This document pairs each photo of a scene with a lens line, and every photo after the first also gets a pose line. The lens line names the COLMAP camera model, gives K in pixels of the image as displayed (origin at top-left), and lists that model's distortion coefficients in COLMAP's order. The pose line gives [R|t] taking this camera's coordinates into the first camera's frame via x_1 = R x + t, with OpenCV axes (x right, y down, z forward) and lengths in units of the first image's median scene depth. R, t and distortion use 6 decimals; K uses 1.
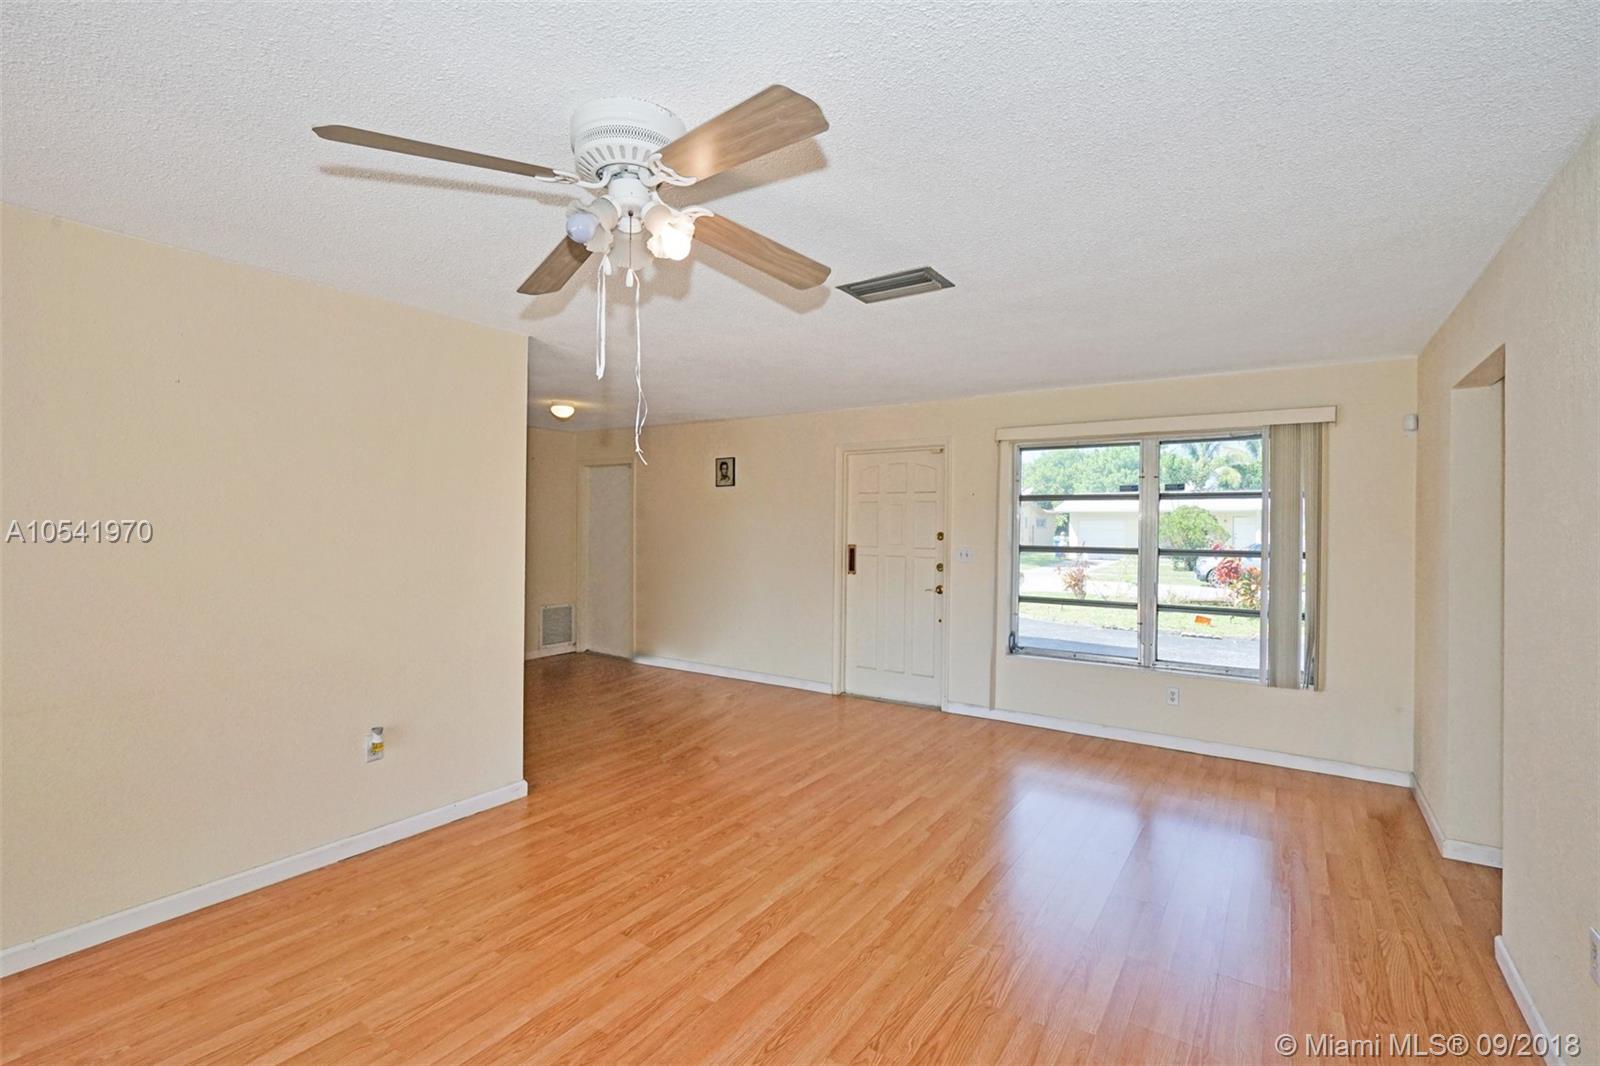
lens RADIAL K [[727.8, 0, 817.2], [0, 727.8, 524.8], [0, 0, 1]] dist [-0.000960, 0.001124]
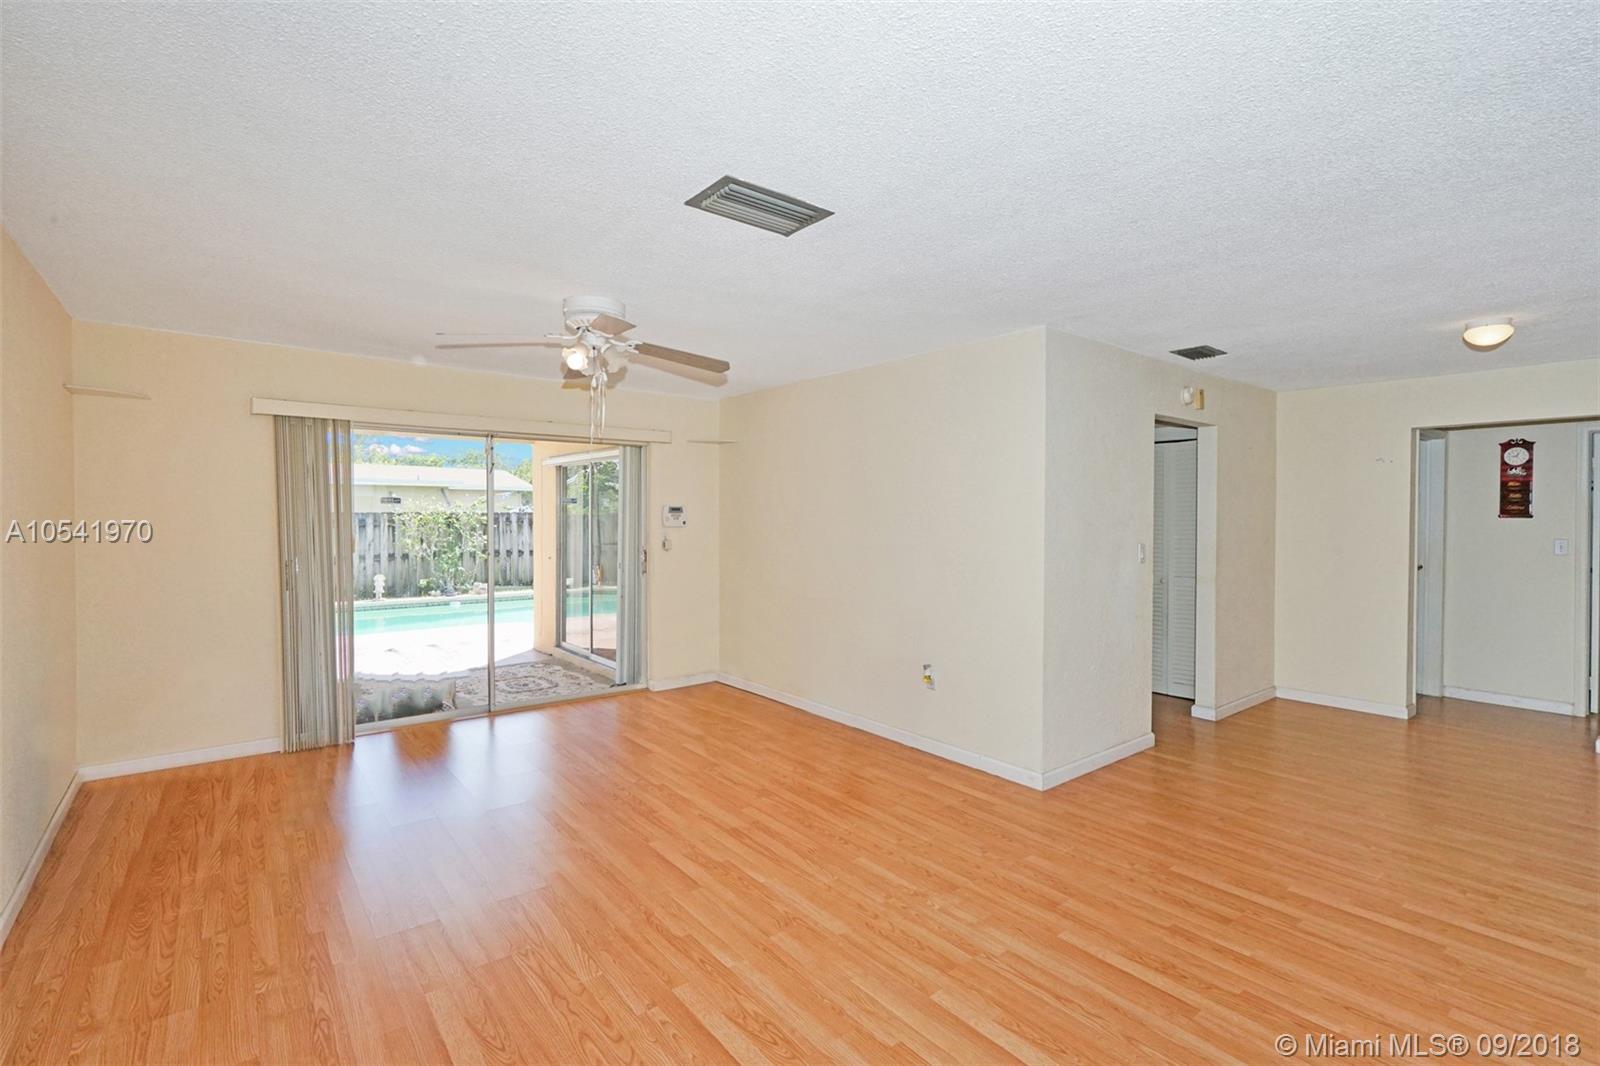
lens RADIAL K [[727.8, 0, 787.5], [0, 727.8, 531.6], [0, 0, 1]] dist [-0.000960, 0.001124]
pose [[-0.331790, 0.009857, -0.943302, 0.813391], [-0.004218, 0.999920, 0.011932, 0.009309], [0.943344, 0.007938, -0.331722, 1.248743]]
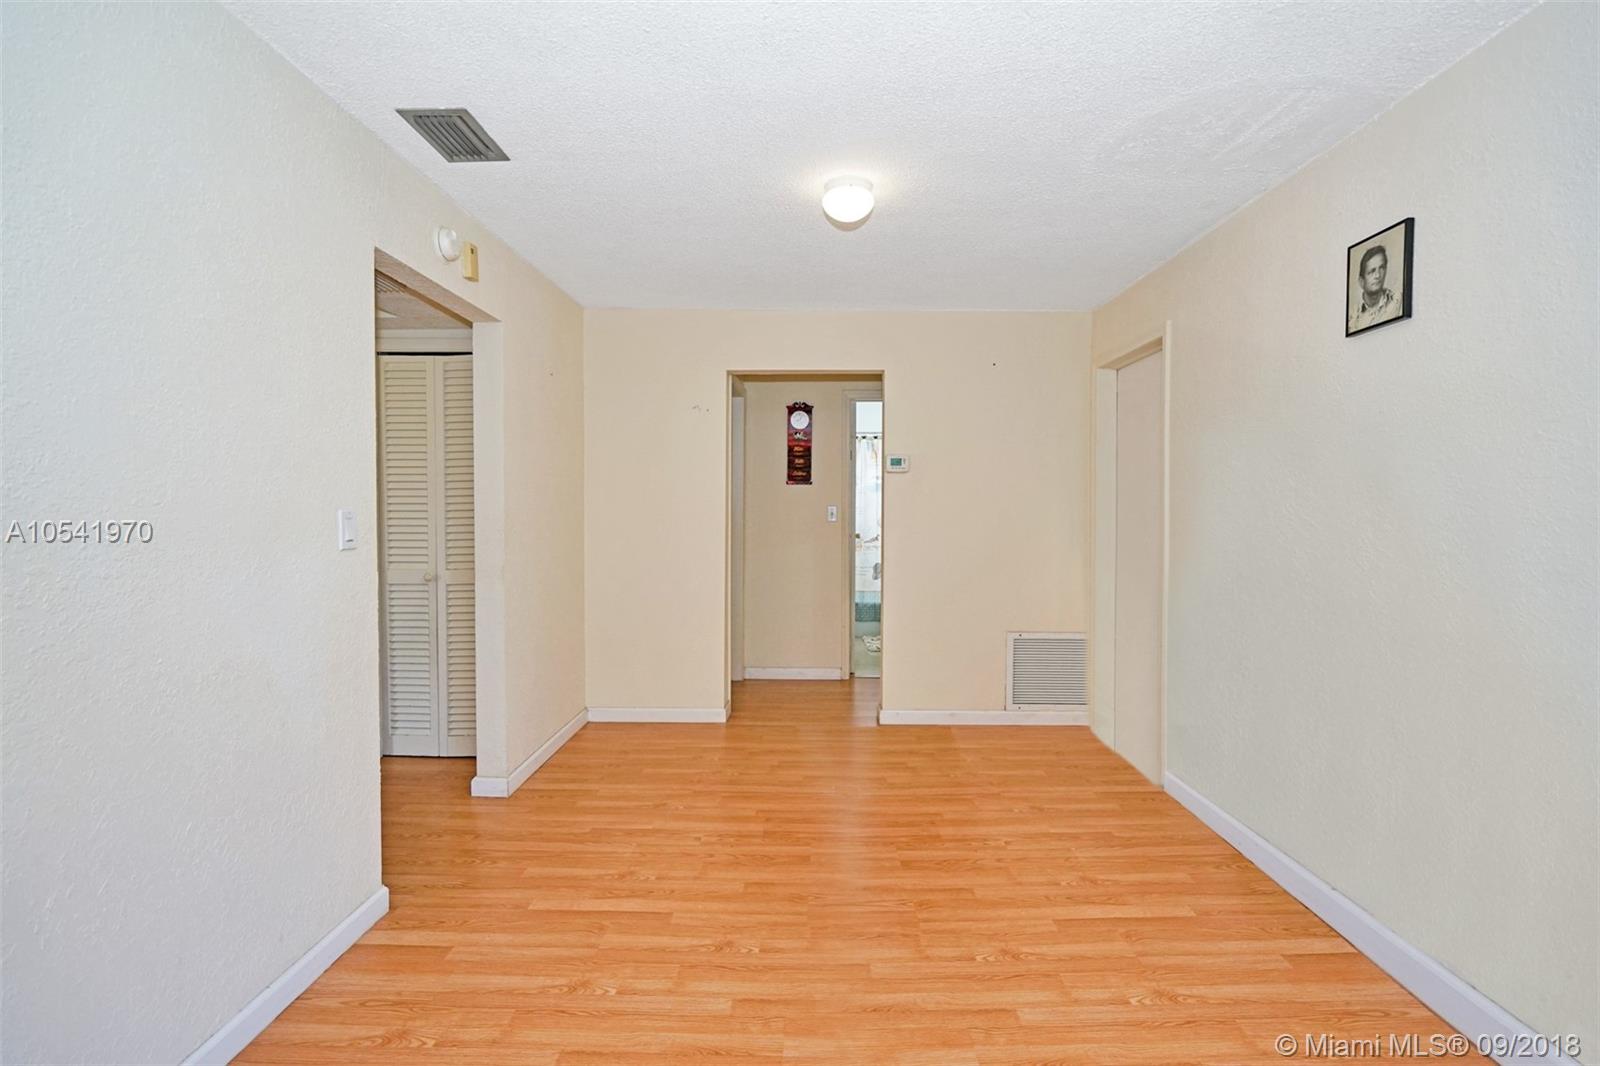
lens RADIAL K [[727.8, 0, 805.2], [0, 727.8, 521.3], [0, 0, 1]] dist [-0.000960, 0.001124]
pose [[0.524768, 0.014188, -0.851127, 0.013539], [-0.000771, 0.999869, 0.016192, 0.049418], [0.851245, -0.007841, 0.524710, 1.445546]]
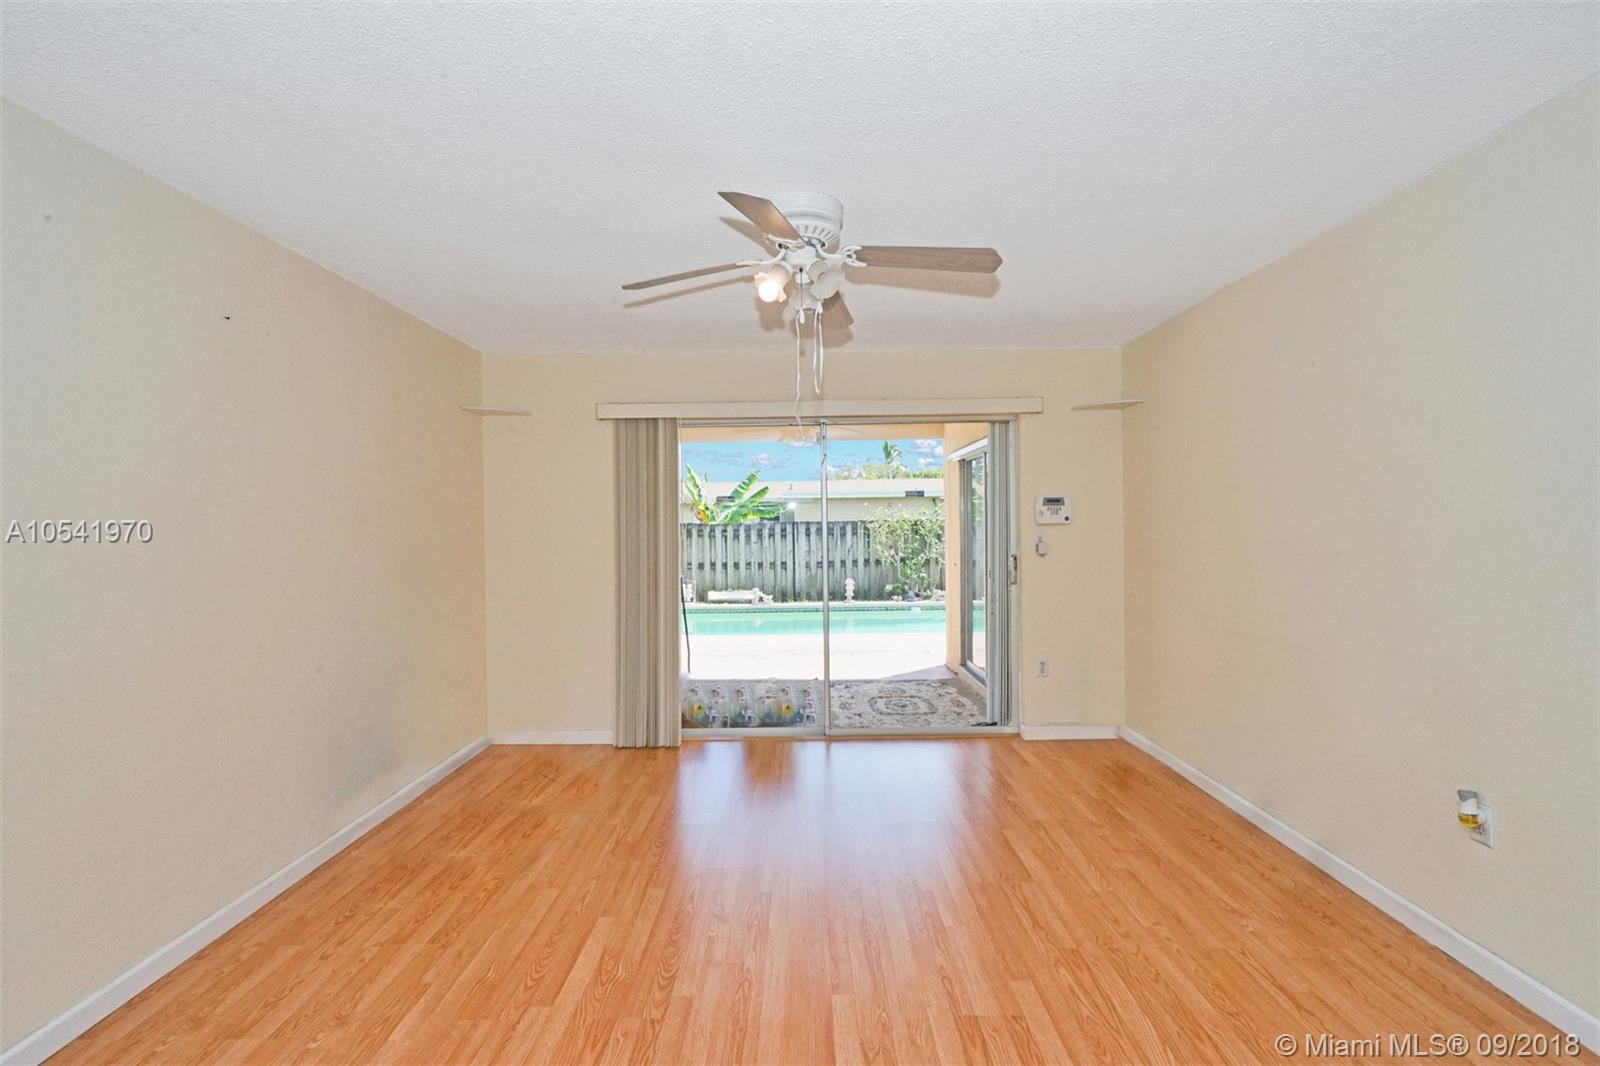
lens RADIAL K [[727.8, 0, 807.1], [0, 727.8, 534.7], [0, 0, 1]] dist [-0.000960, 0.001124]
pose [[-0.843151, 0.006553, -0.537637, 0.284508], [0.006094, 0.999978, 0.002631, 0.034940], [0.537642, -0.001059, -0.843172, 1.282748]]
